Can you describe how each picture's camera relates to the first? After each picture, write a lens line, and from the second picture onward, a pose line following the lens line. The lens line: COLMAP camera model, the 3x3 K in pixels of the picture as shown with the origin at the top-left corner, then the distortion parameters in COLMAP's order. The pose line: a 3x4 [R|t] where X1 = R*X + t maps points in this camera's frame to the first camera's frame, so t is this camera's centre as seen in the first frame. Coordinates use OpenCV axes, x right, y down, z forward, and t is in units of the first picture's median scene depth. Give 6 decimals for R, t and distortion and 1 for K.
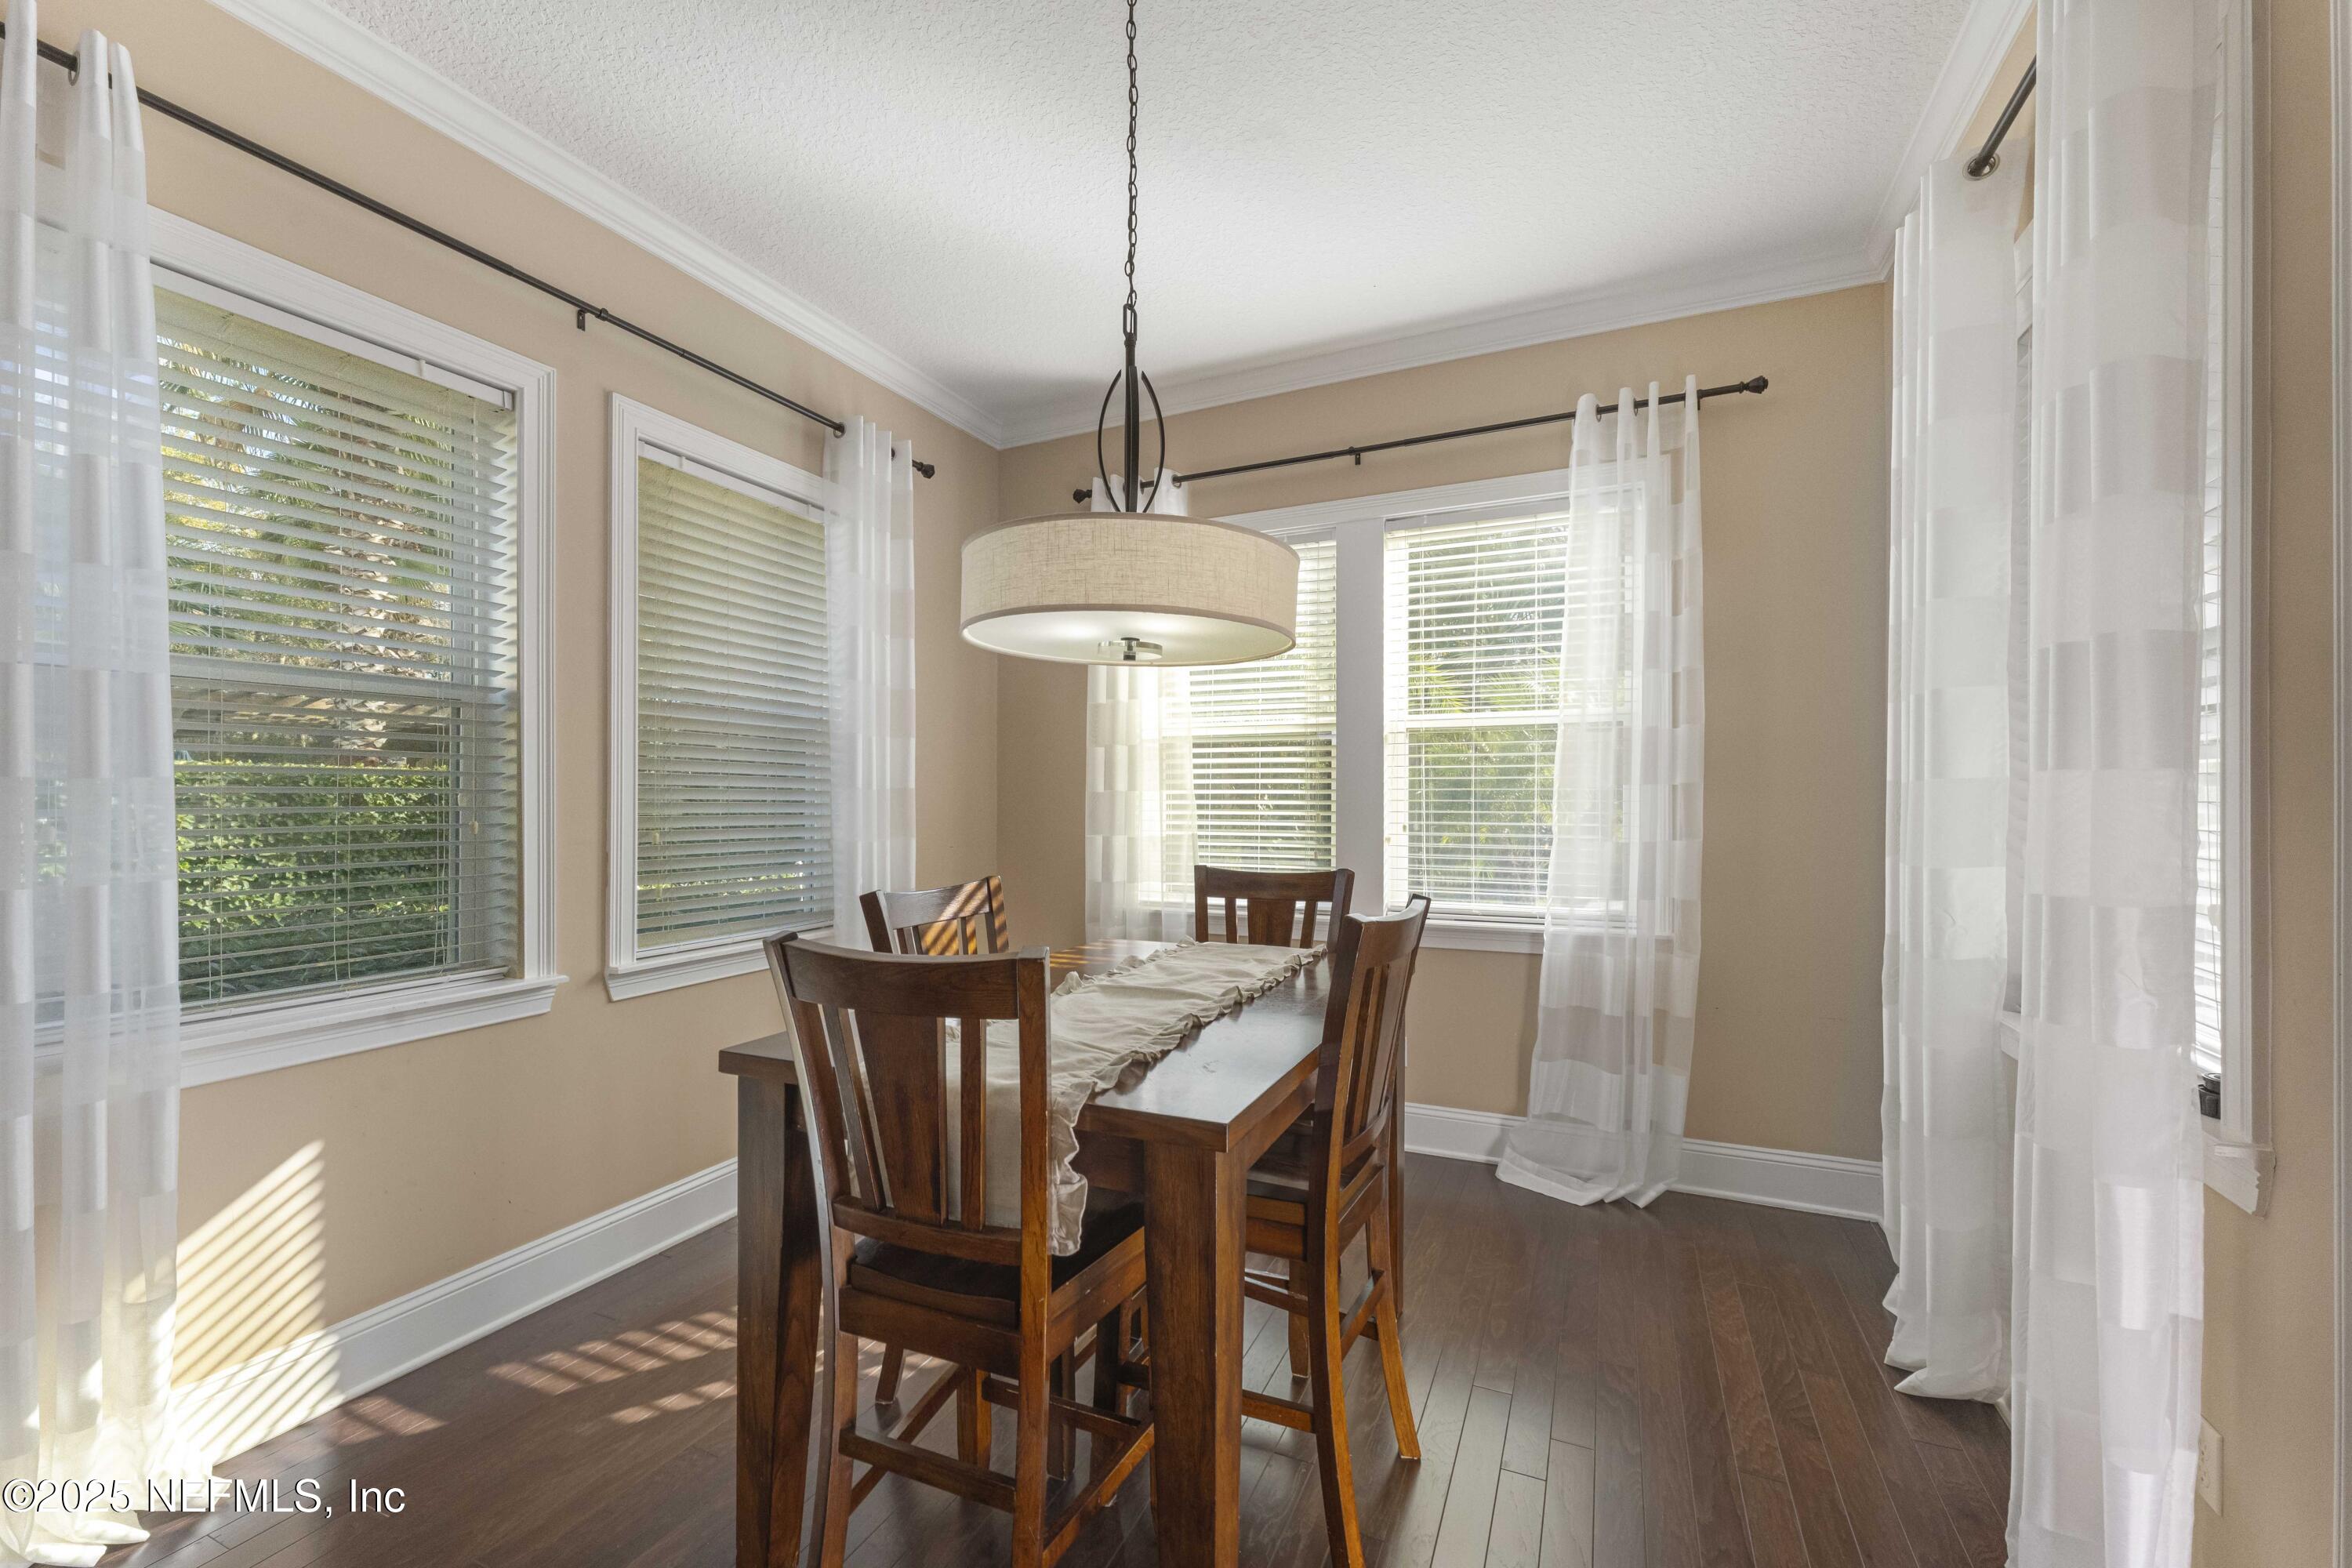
lens RADIAL K [[950.9, 0, 1114.4], [0, 950.9, 805.0], [0, 0, 1]] dist [-0.001893, 0.000070]
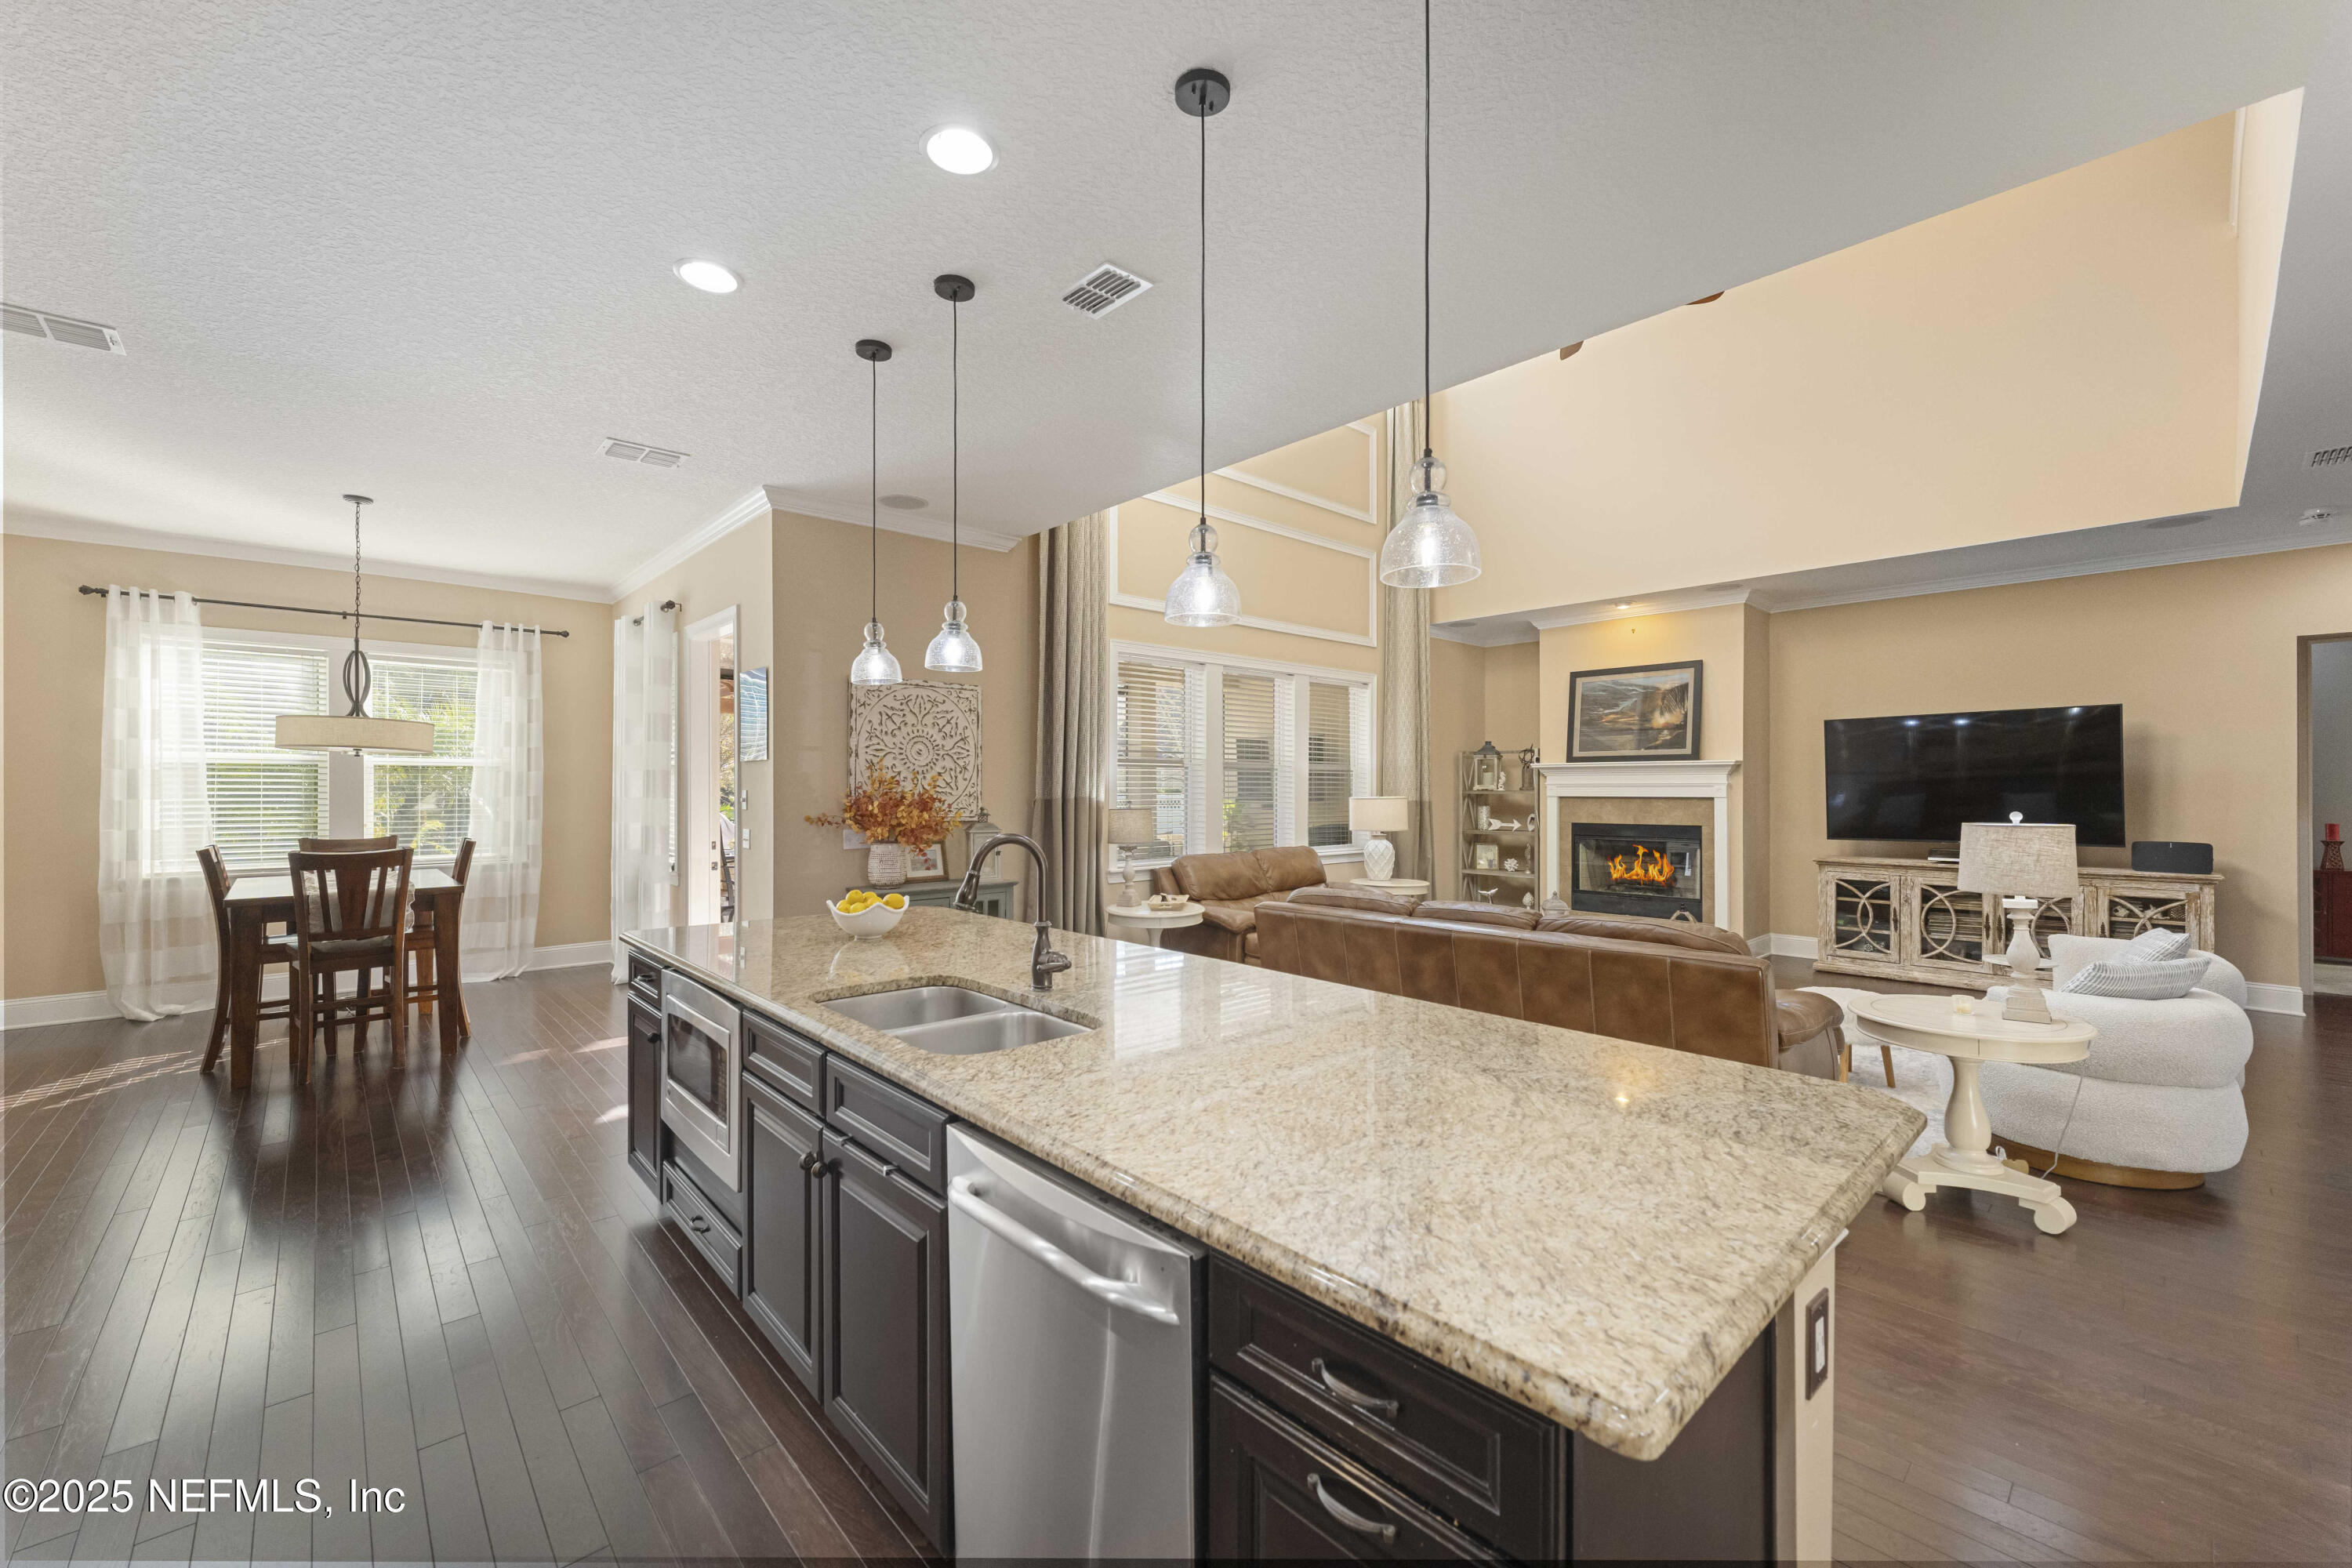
lens RADIAL K [[950.9, 0, 1197.2], [0, 950.9, 793.8], [0, 0, 1]] dist [-0.001893, 0.000070]
pose [[0.331472, -0.000330, 0.943465, -1.073745], [0.001154, 0.999999, -0.000056, -0.025865], [-0.943464, 0.001108, 0.331472, -1.327078]]
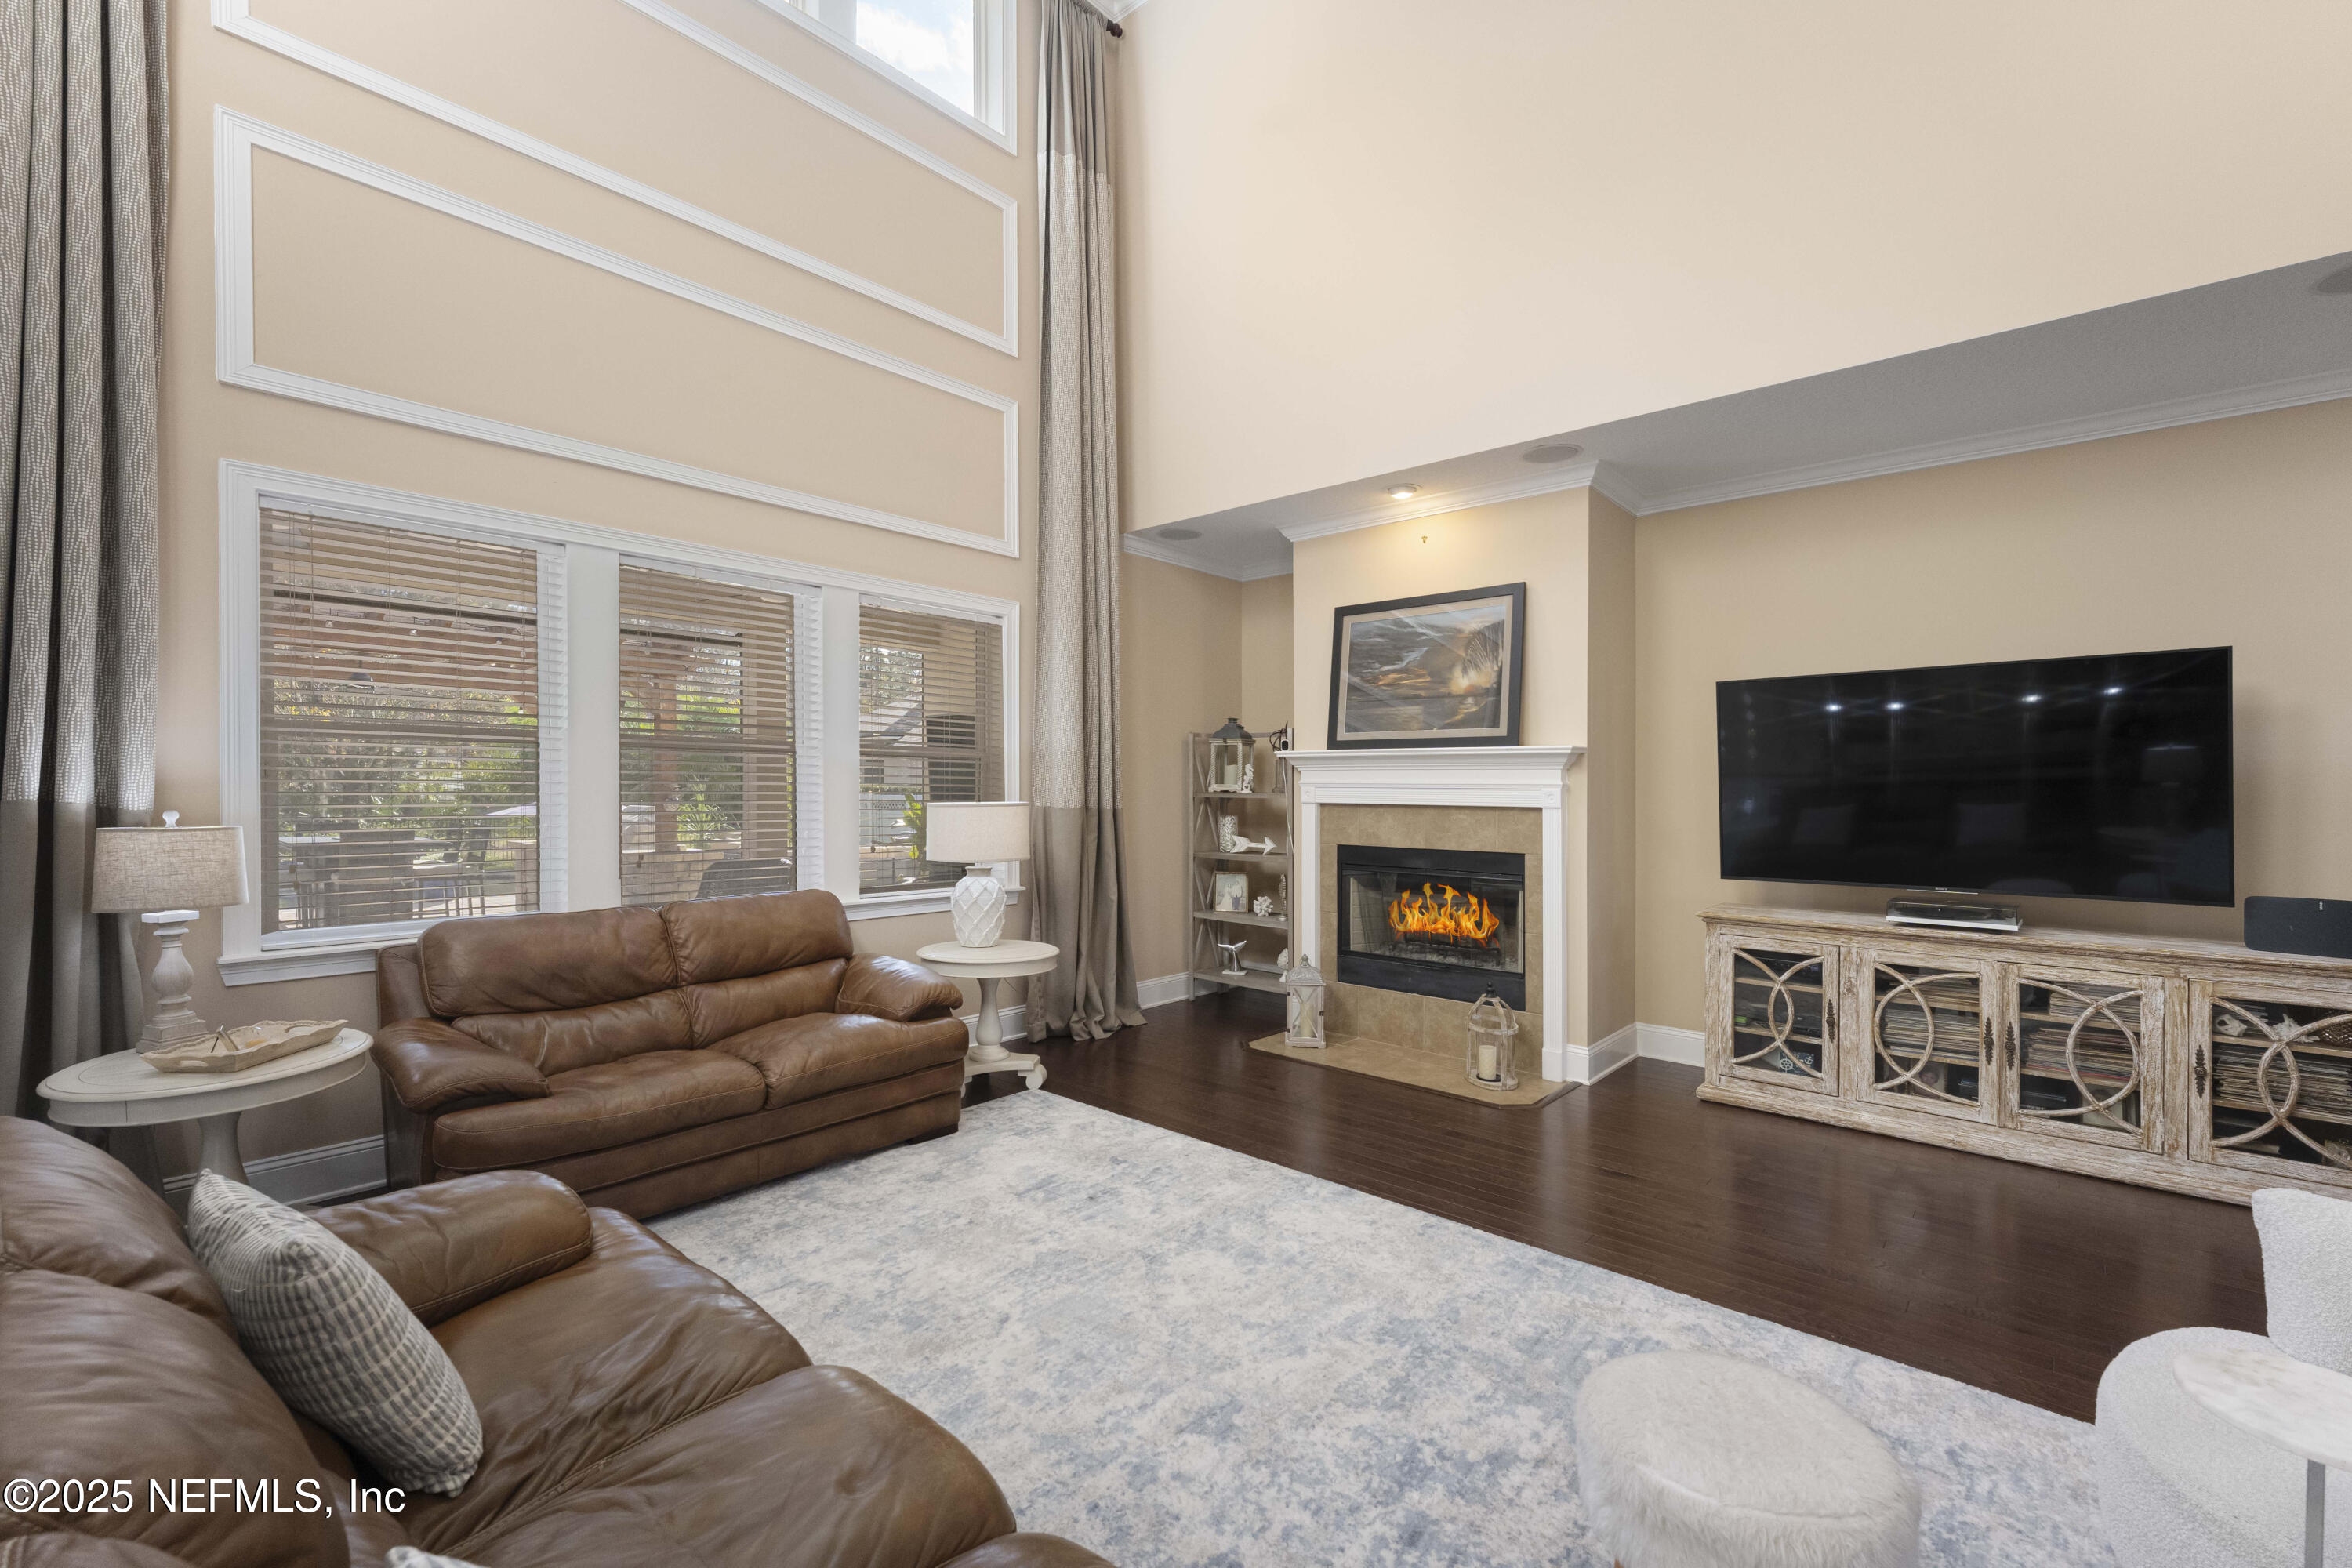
lens RADIAL K [[950.9, 0, 1198.2], [0, 950.9, 781.5], [0, 0, 1]] dist [-0.001893, 0.000070]
pose [[0.265826, 0.015308, 0.963900, 0.182887], [-0.008505, 0.999872, -0.013534, -0.031511], [-0.963984, -0.004600, 0.265922, -1.669966]]
